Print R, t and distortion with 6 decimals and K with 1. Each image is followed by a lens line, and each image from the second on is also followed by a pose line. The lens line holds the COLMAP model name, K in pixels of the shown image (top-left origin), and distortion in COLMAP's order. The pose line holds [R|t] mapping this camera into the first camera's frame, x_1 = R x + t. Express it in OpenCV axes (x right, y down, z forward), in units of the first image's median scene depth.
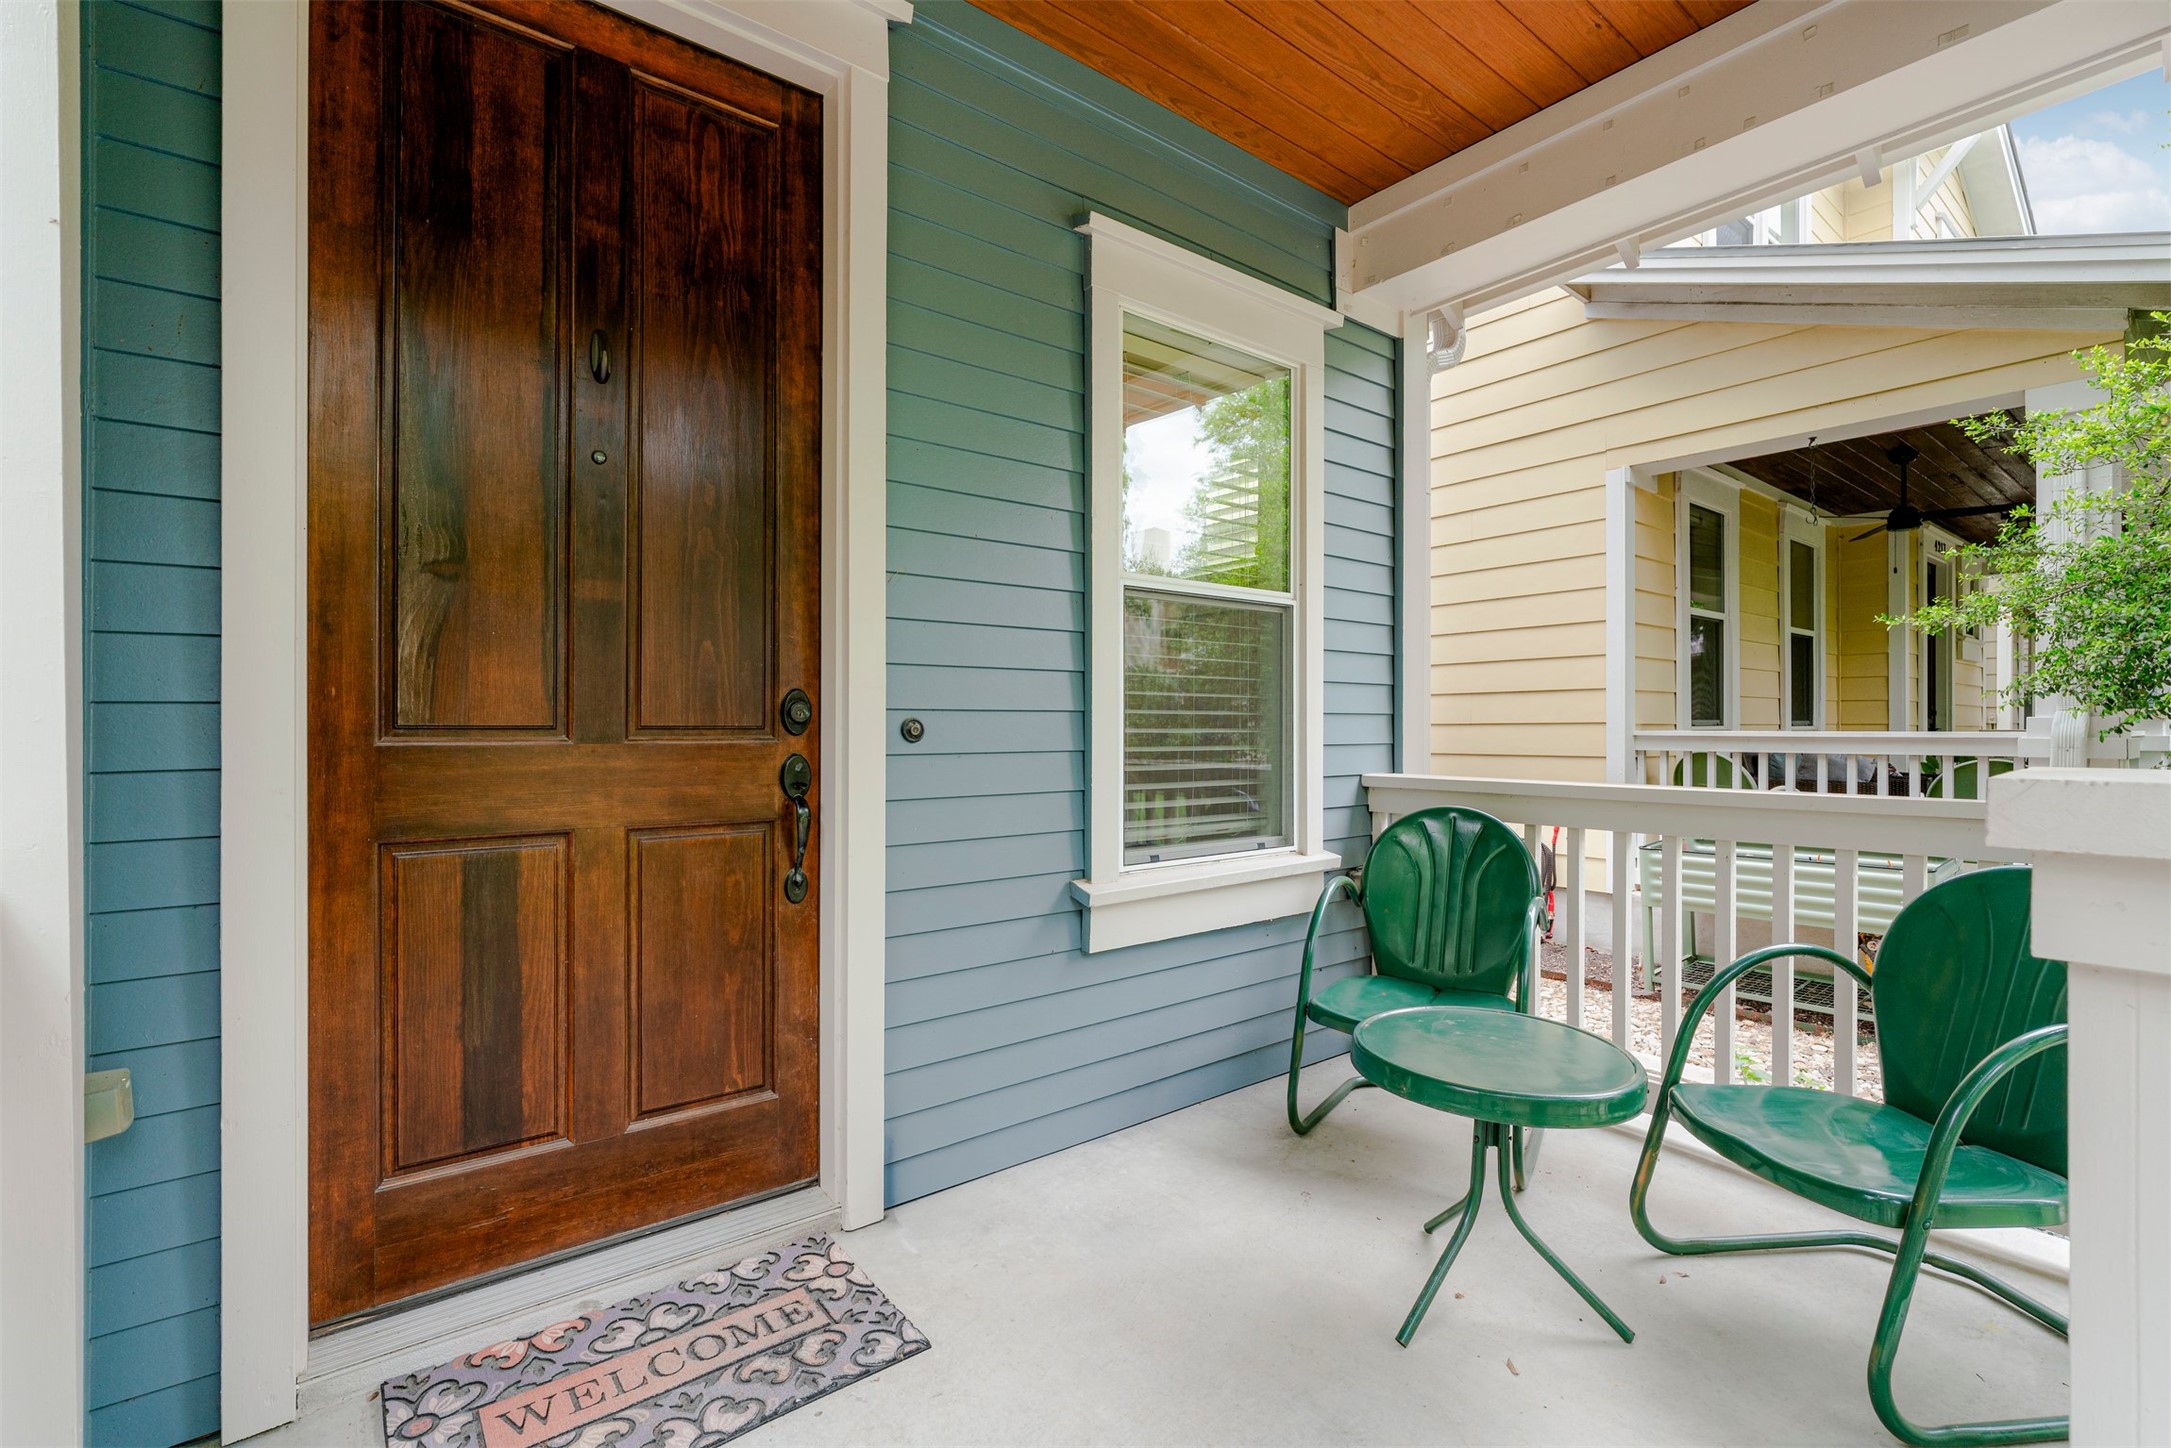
lens RADIAL K [[975.4, 0, 1085.5], [0, 975.4, 724.0], [0, 0, 1]] dist [-0.000603, -0.000004]
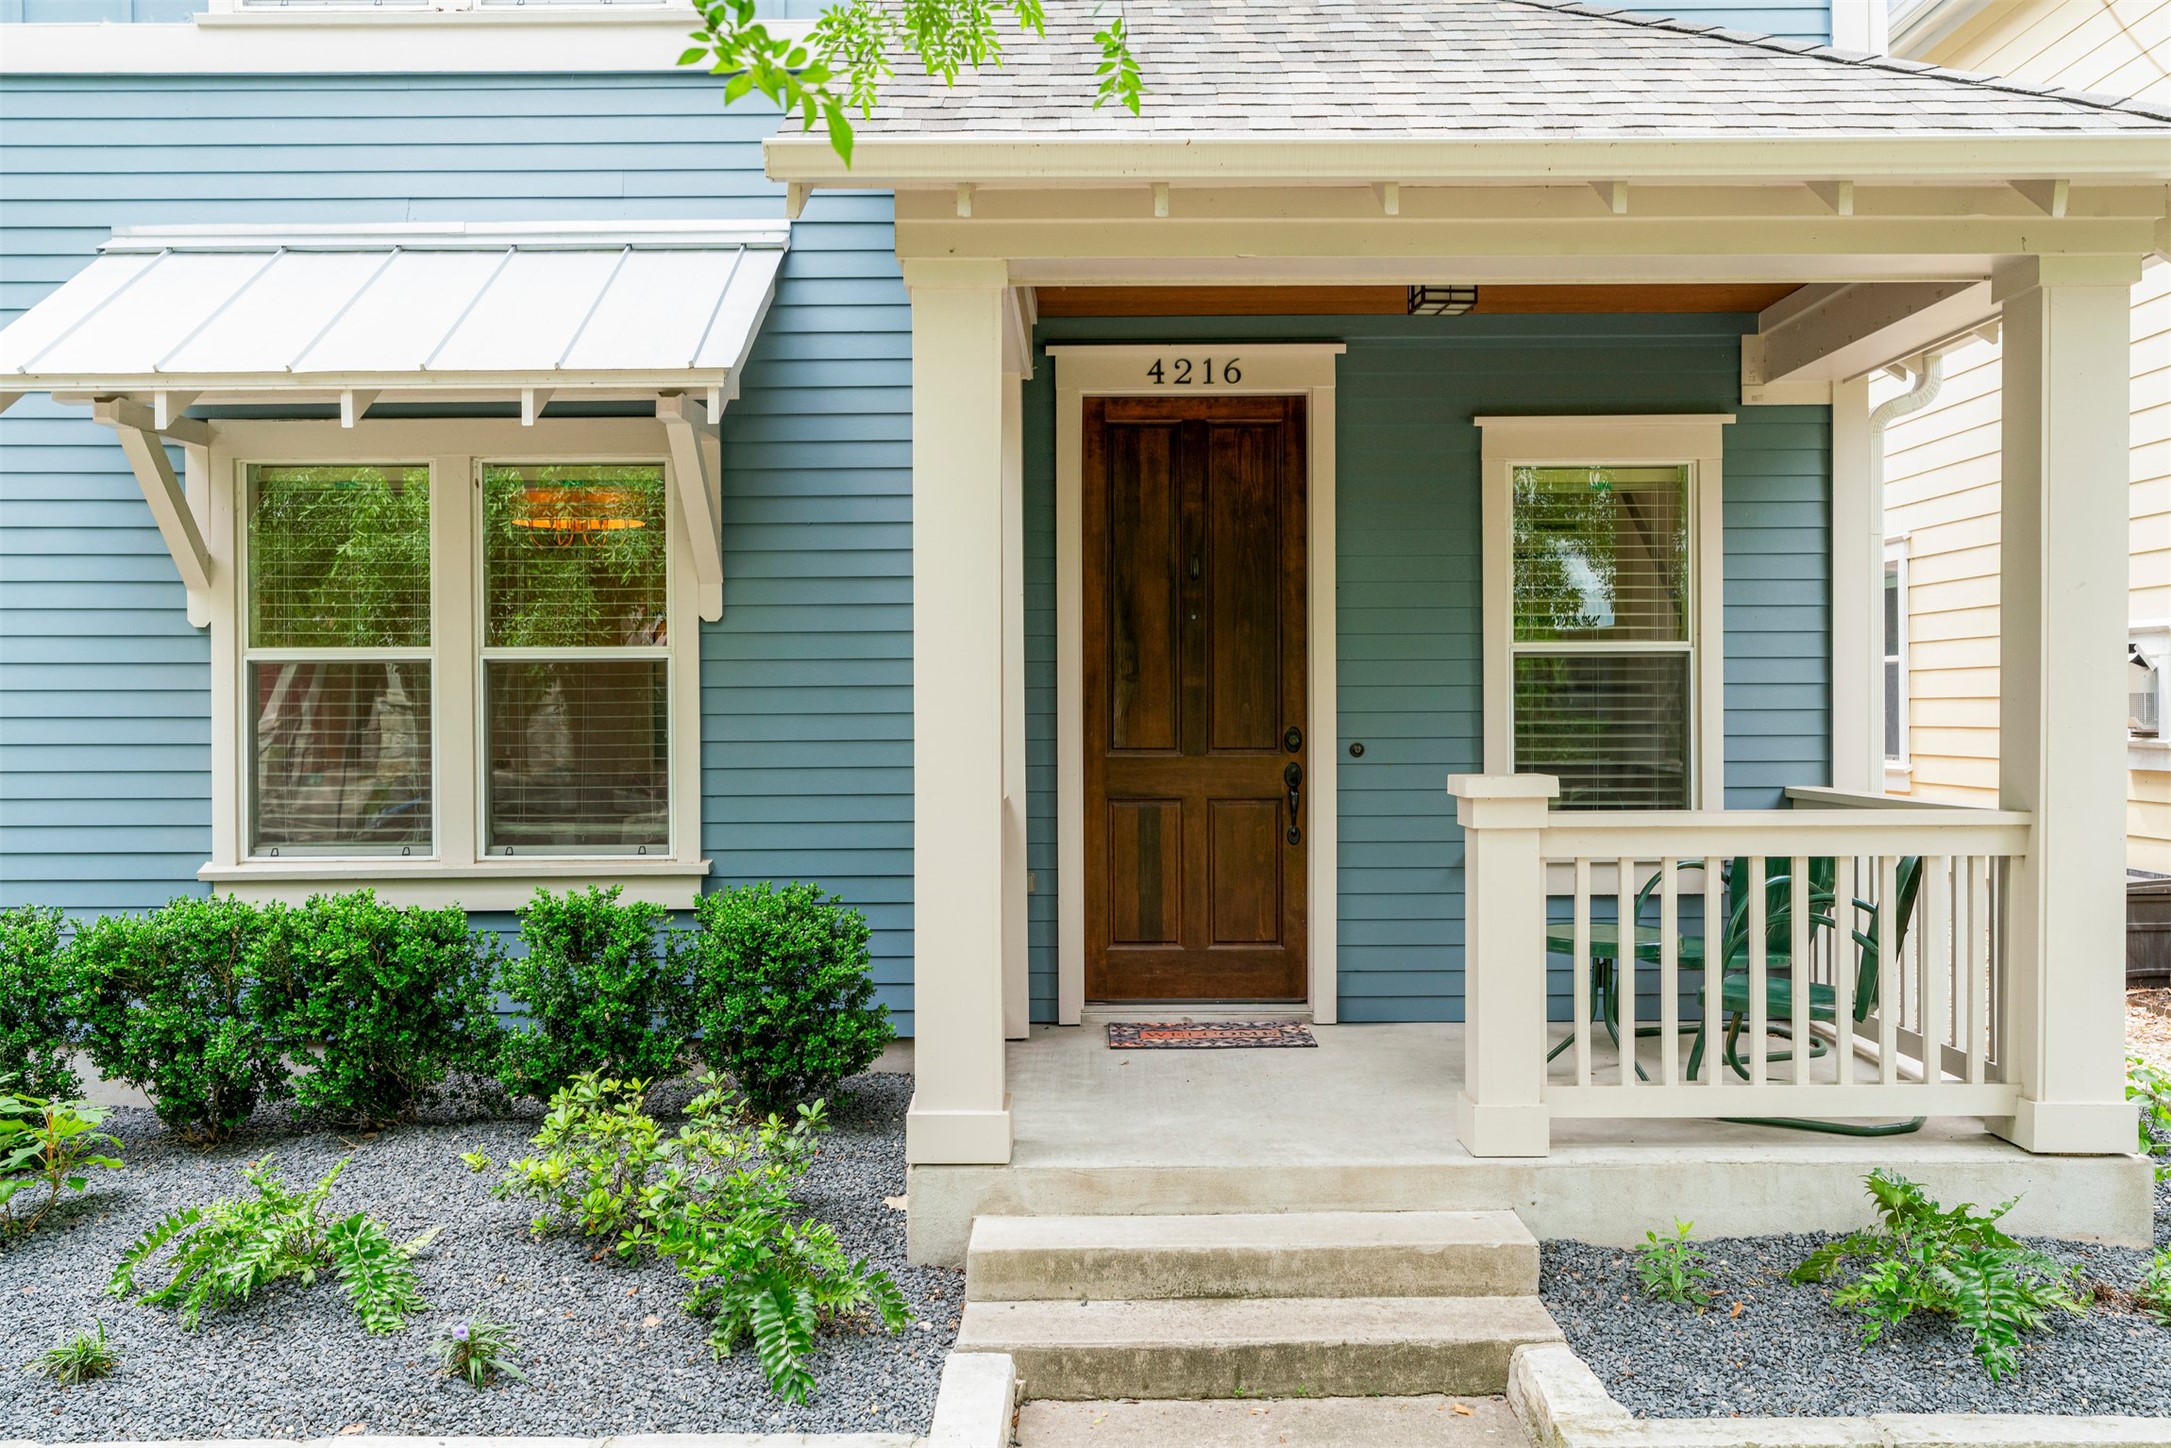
lens RADIAL K [[1913.6, 0, 1085.5], [0, 1913.6, 724.0], [0, 0, 1]] dist [0.007503, 0.000979]
pose [[0.787046, 0.006060, -0.616865, 1.722839], [0.005906, 0.999832, 0.017358, -0.113765], [0.616866, -0.017305, 0.786878, -2.204036]]
